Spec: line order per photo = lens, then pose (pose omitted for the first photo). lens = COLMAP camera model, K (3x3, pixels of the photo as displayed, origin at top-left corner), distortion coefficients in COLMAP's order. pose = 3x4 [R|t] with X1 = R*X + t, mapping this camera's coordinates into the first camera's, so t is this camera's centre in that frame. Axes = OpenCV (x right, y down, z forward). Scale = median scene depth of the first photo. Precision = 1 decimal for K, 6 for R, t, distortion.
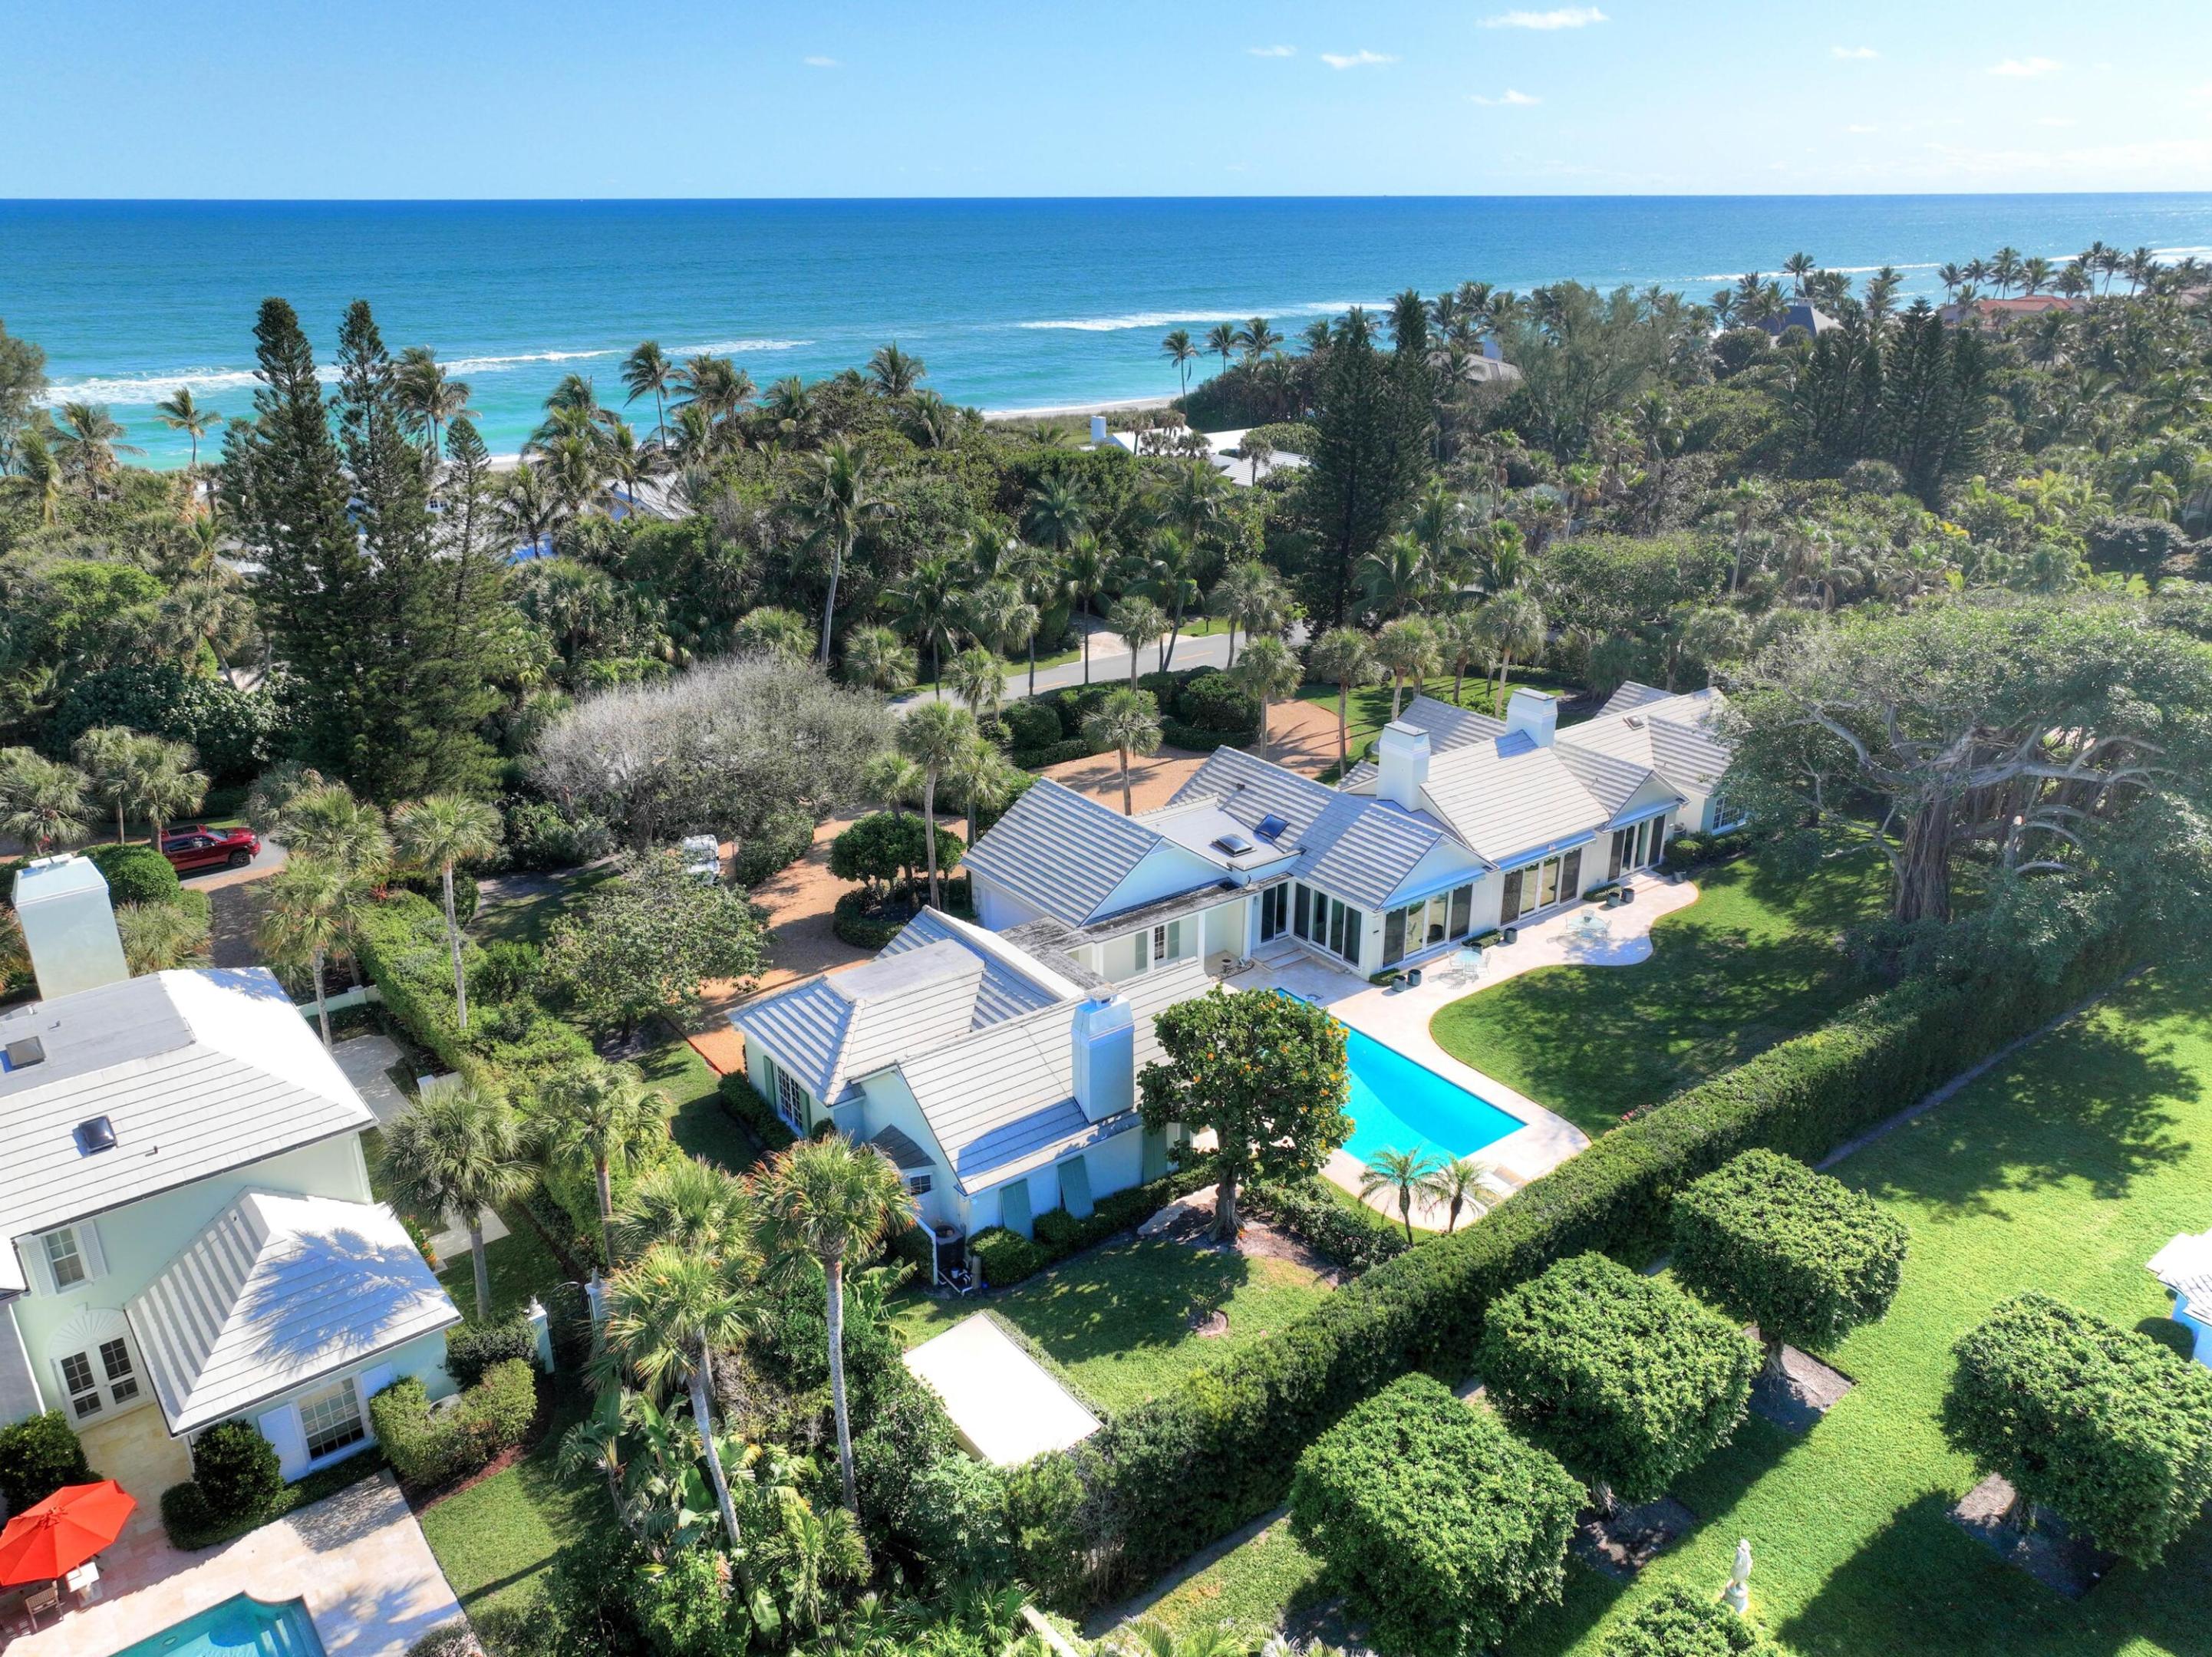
lens RADIAL K [[1558.5, 0, 1106.0], [0, 1558.5, 828.5], [0, 0, 1]] dist [0.007134, -0.002772]
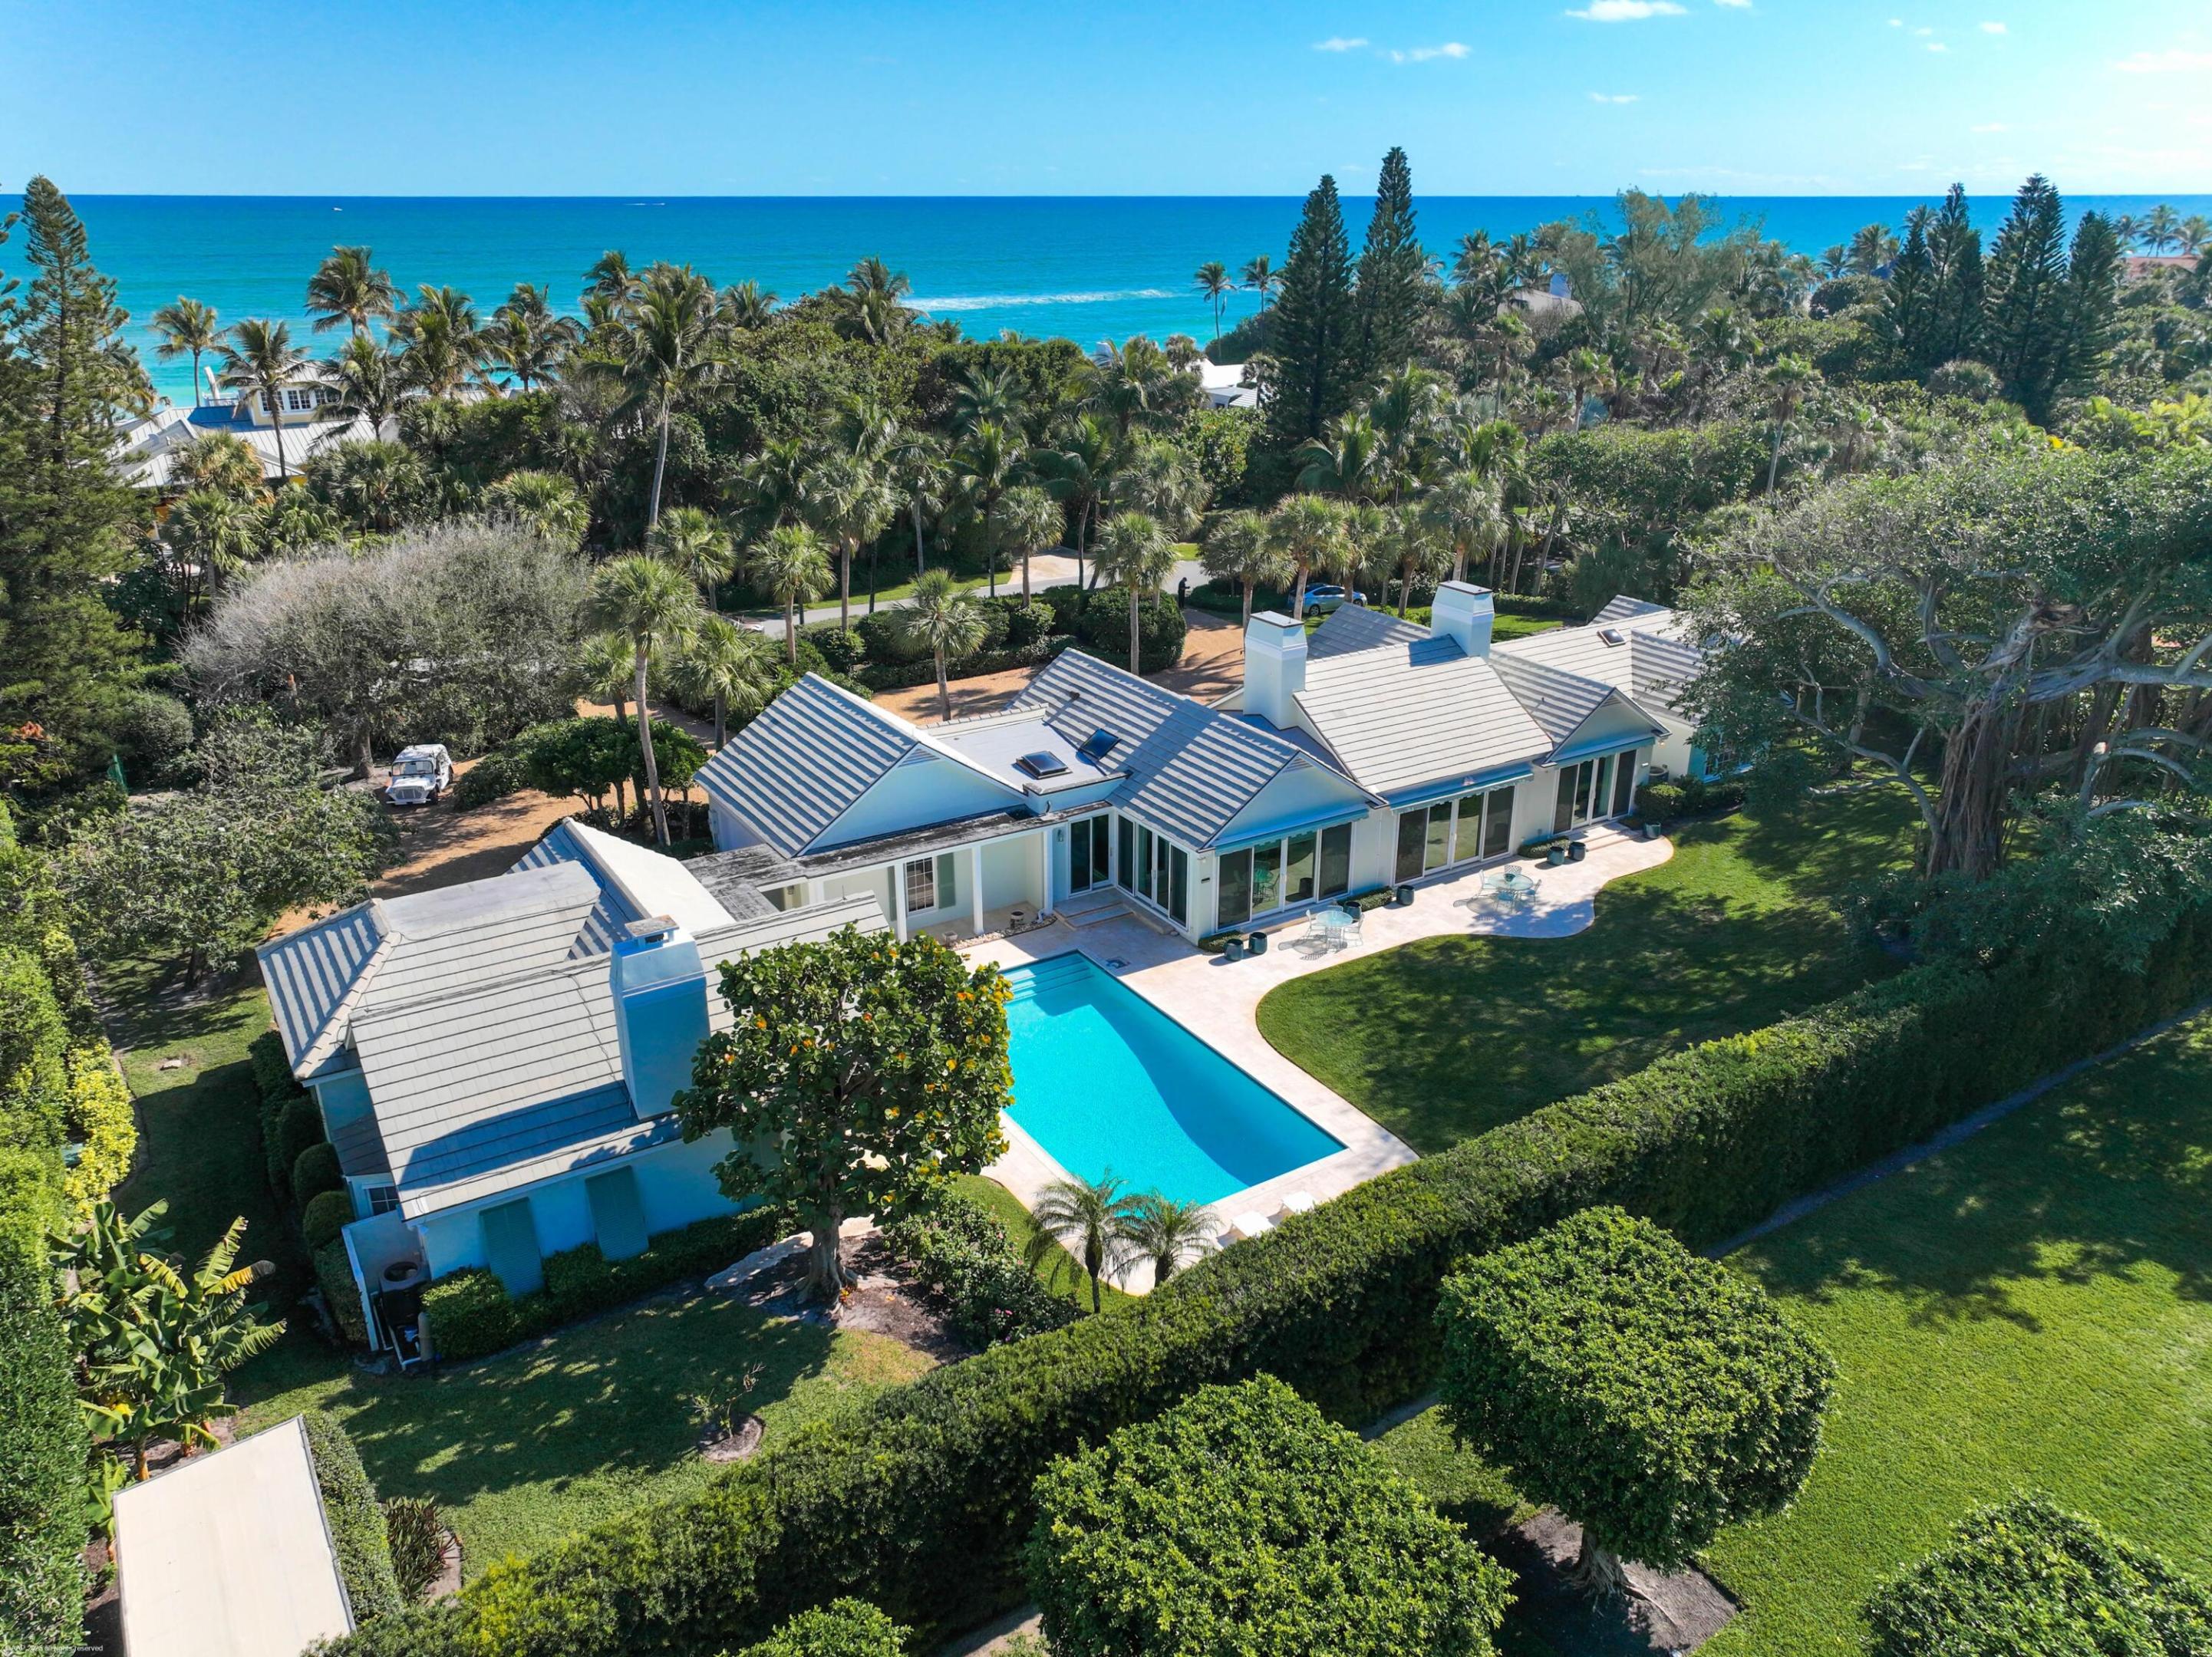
lens RADIAL K [[1553.8, 0, 1106.0], [0, 1553.8, 828.5], [0, 0, 1]] dist [0.005317, 0.005359]
pose [[0.997324, 0.030574, -0.066404, 0.172646], [-0.030353, 0.999530, 0.004335, 0.039578], [0.066506, -0.002308, 0.997783, 0.250861]]
